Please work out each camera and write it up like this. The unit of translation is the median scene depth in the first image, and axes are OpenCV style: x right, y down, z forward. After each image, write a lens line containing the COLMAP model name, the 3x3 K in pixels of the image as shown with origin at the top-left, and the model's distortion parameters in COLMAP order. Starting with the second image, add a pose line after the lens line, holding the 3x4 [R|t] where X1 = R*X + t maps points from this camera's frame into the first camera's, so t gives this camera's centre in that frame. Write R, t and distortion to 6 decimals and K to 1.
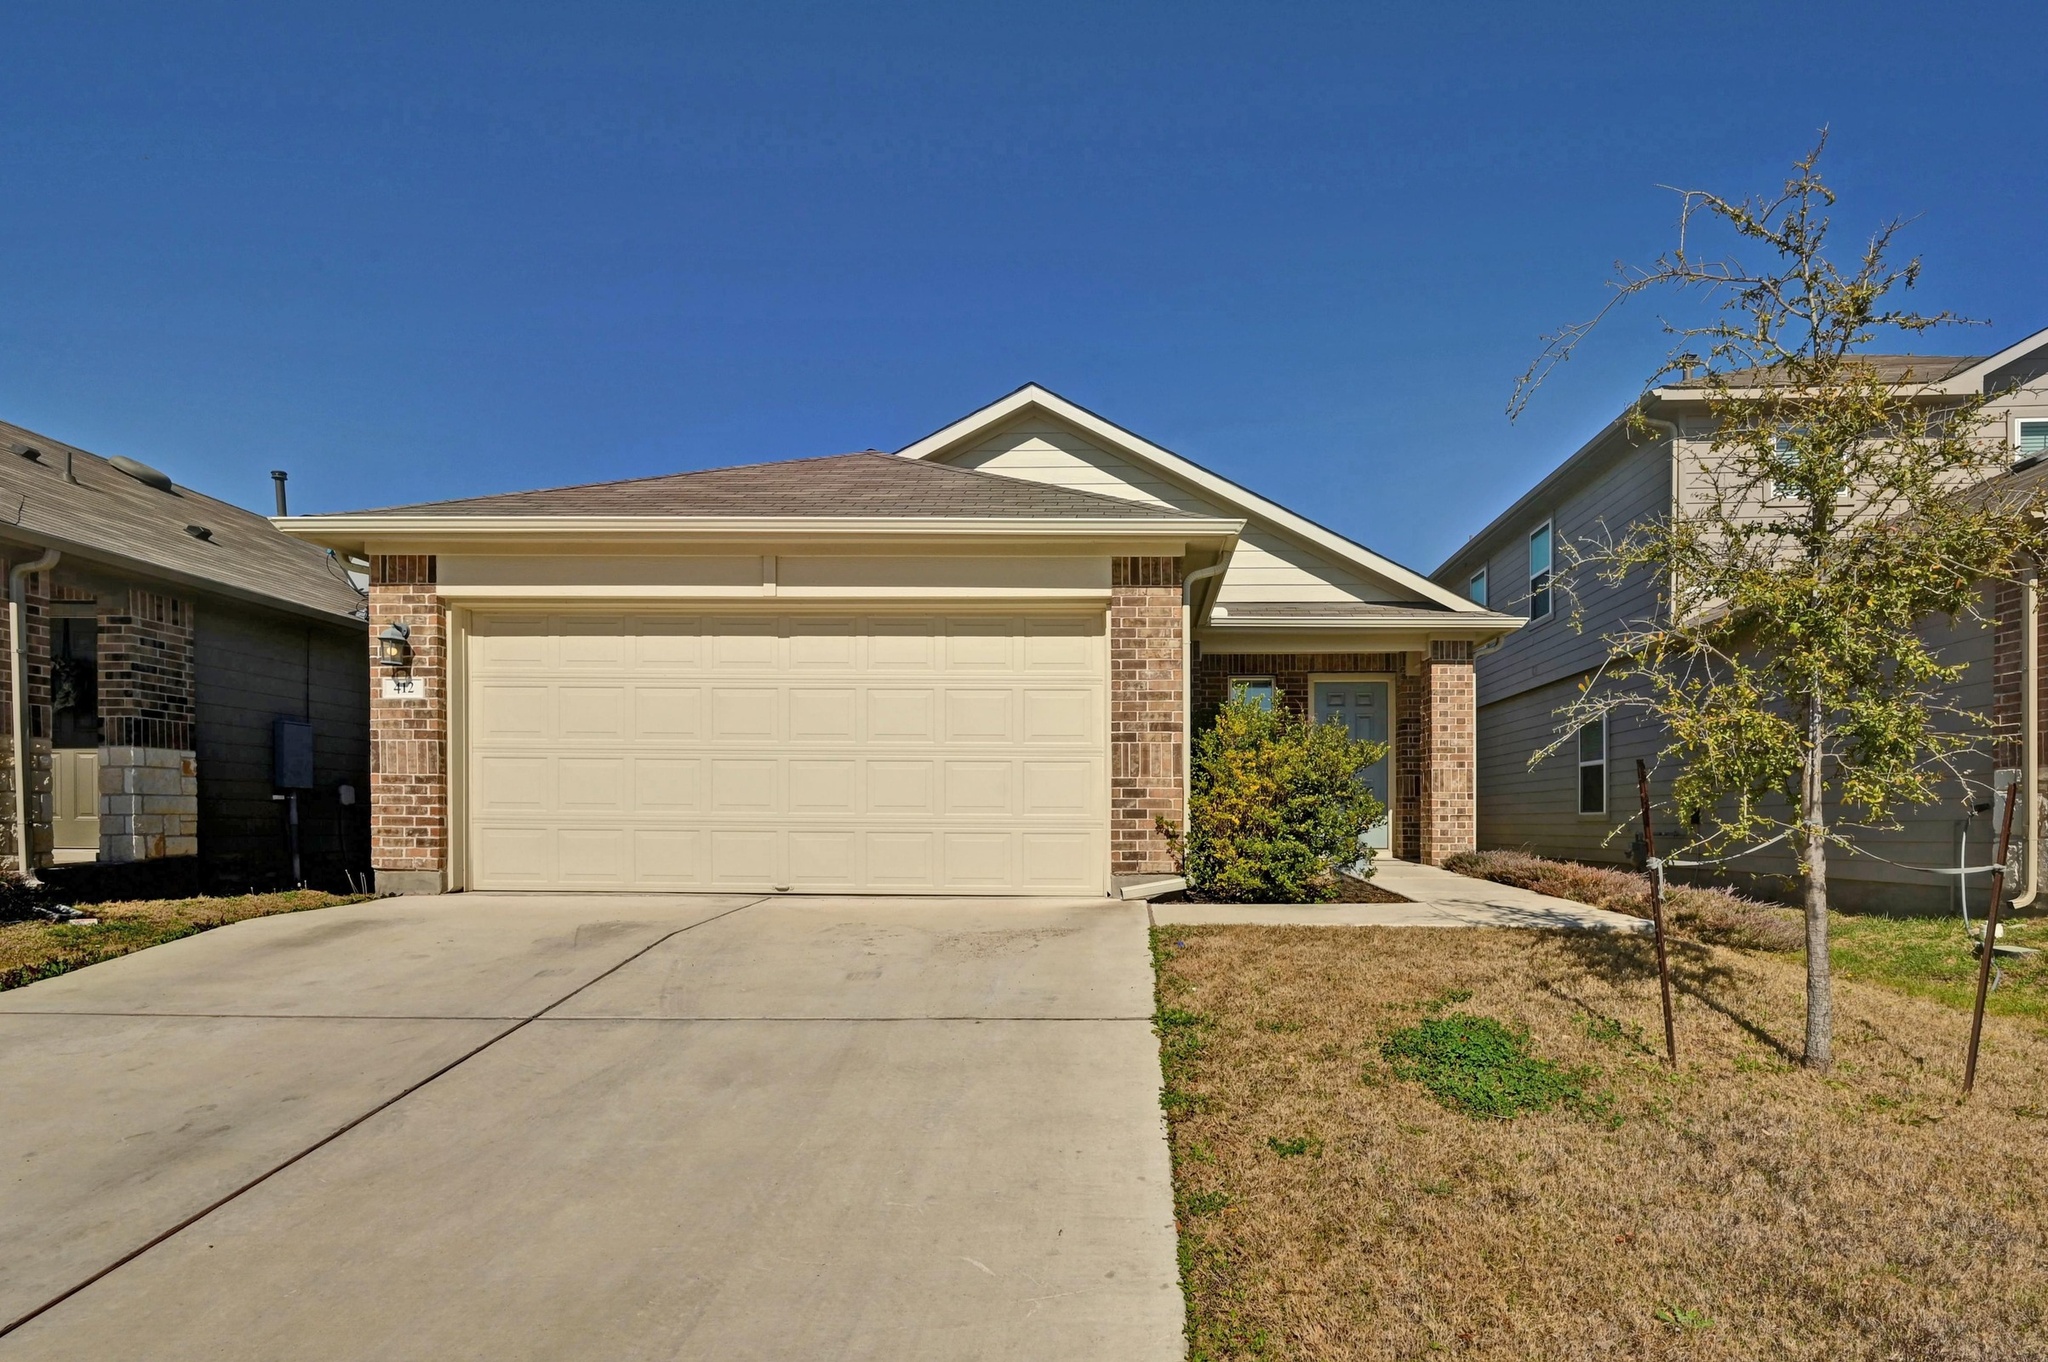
lens RADIAL K [[1088.9, 0, 1050.2], [0, 1088.9, 860.4], [0, 0, 1]] dist [0.026279, -0.000443]
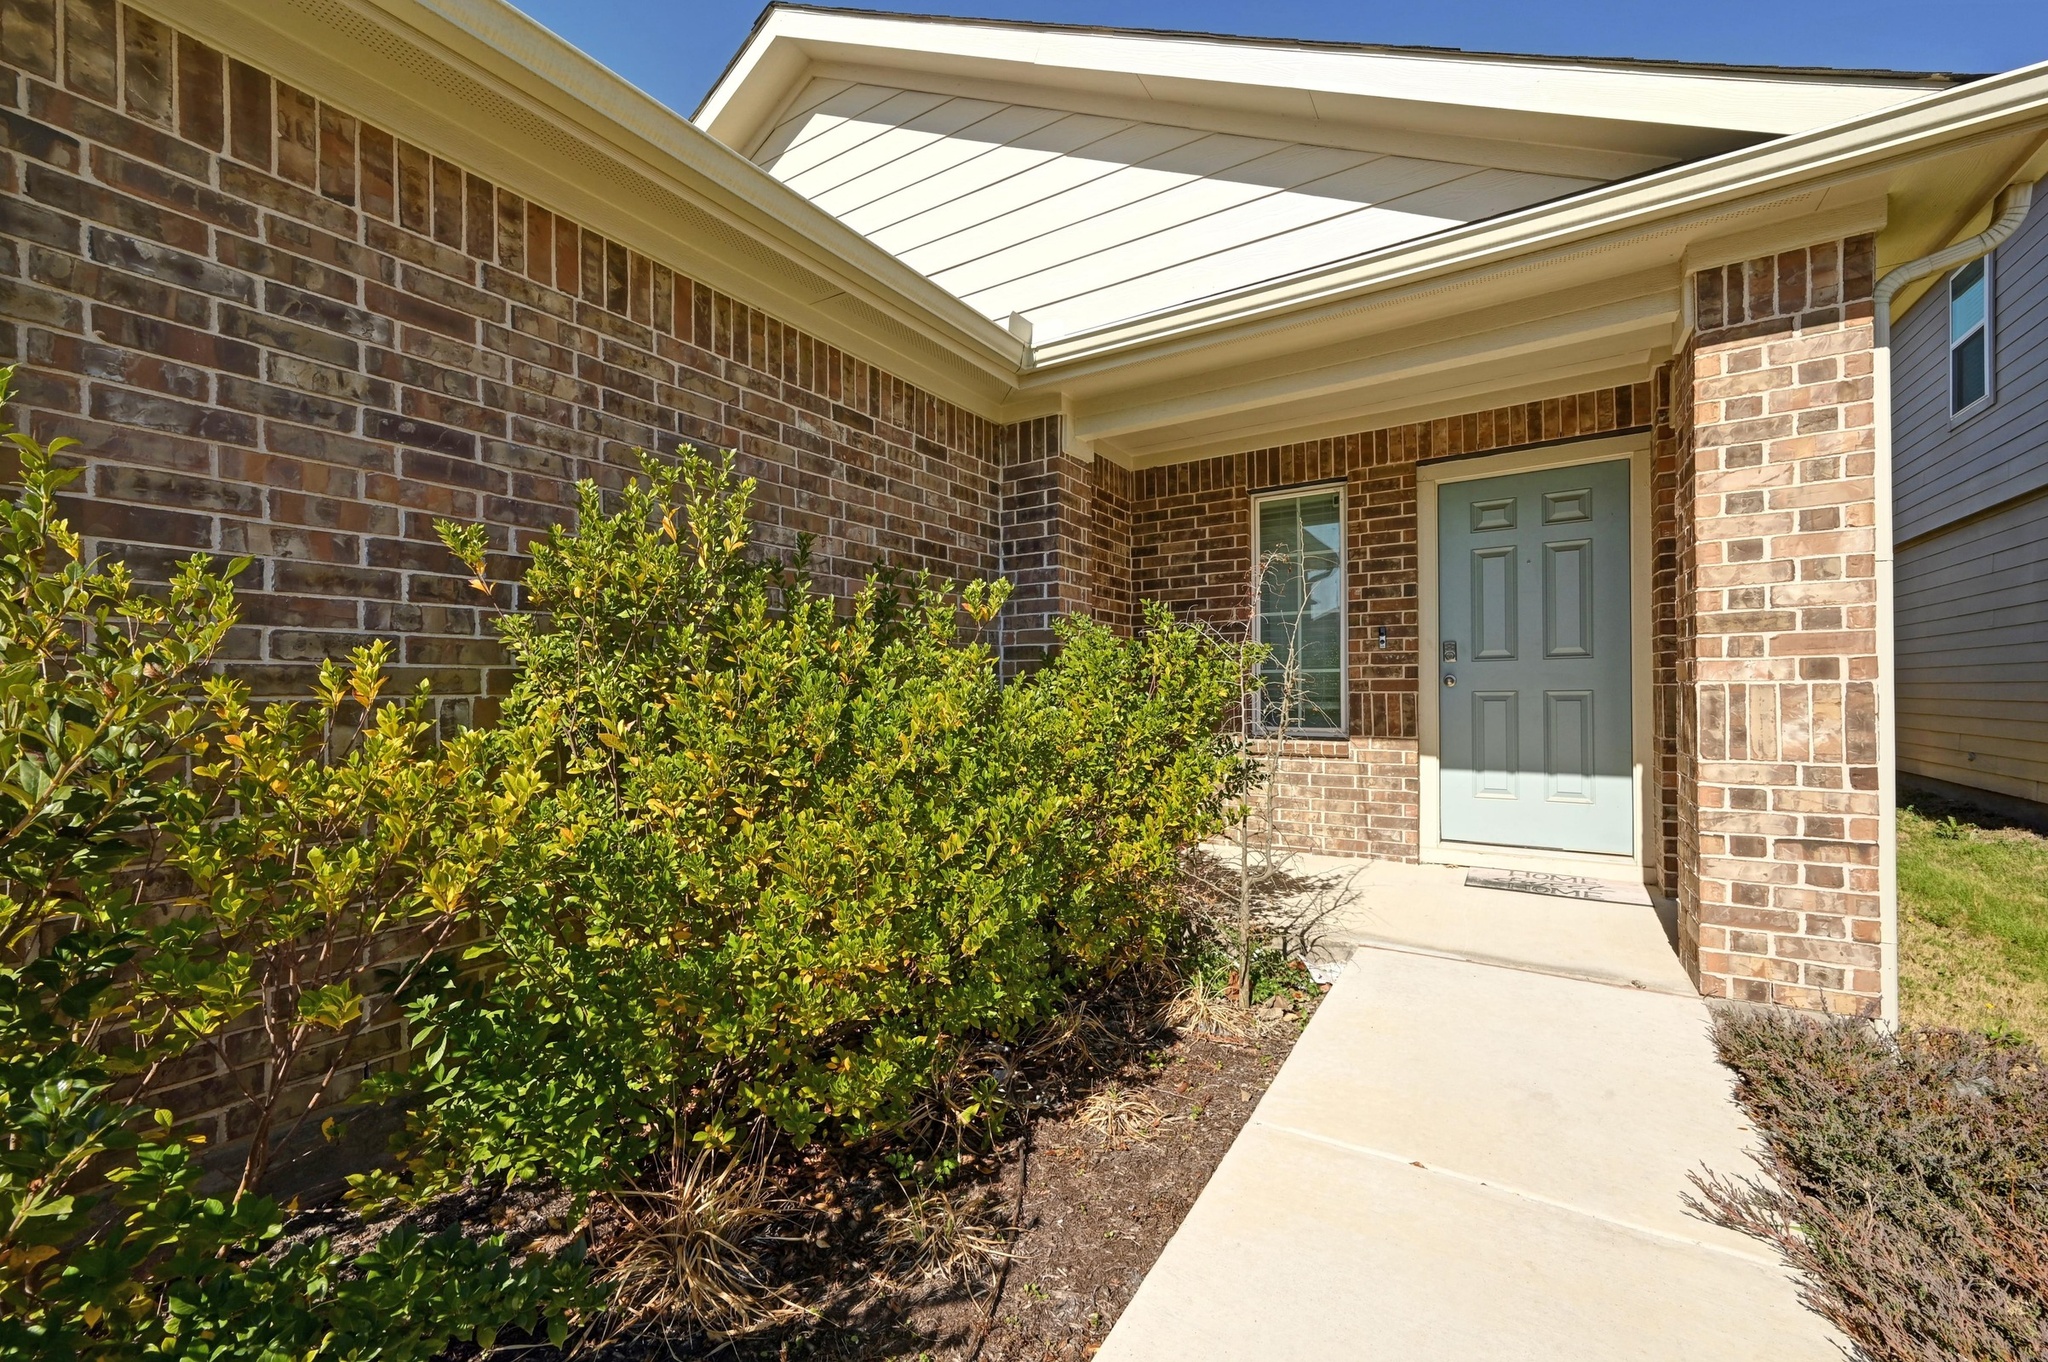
lens RADIAL K [[812.5, 0, 1030.3], [0, 812.5, 707.3], [0, 0, 1]] dist [0.010653, 0.000061]
pose [[0.868987, -0.003355, -0.494823, 0.395163], [-0.002180, 0.999941, -0.010609, -0.097756], [0.494830, 0.010298, 0.868929, 0.927250]]
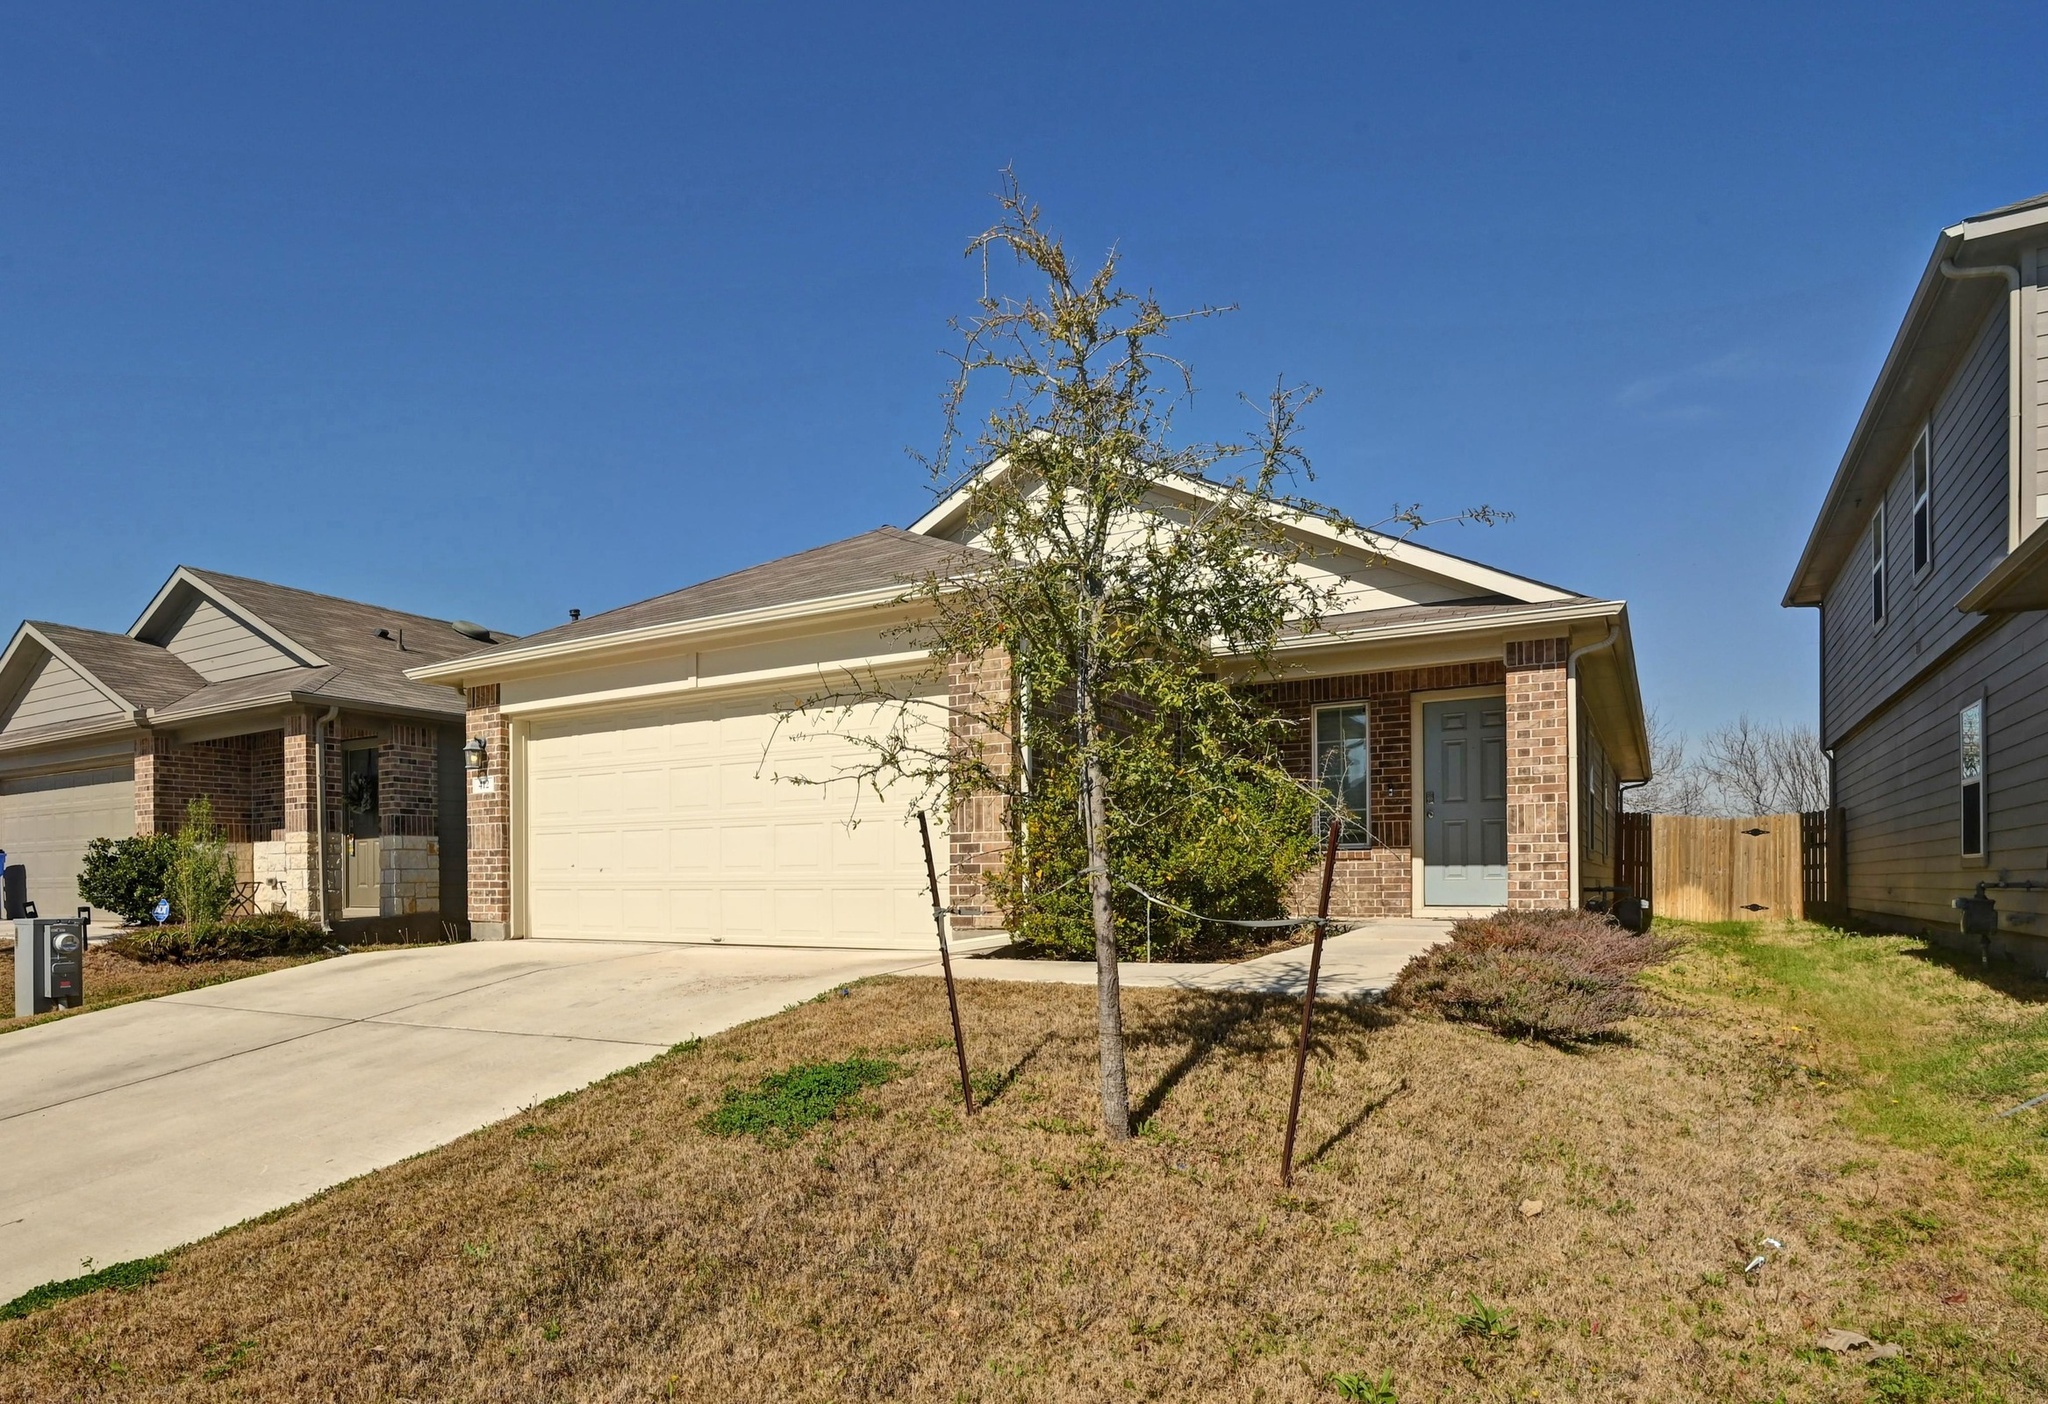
lens RADIAL K [[1212.9, 0, 832.8], [0, 1212.9, 899.8], [0, 0, 1]] dist [0.009245, 0.004132]
pose [[0.839600, -0.004406, -0.543187, 0.549548], [-0.007660, 0.999772, -0.019950, 0.007971], [0.543150, 0.020910, 0.839375, 0.000192]]
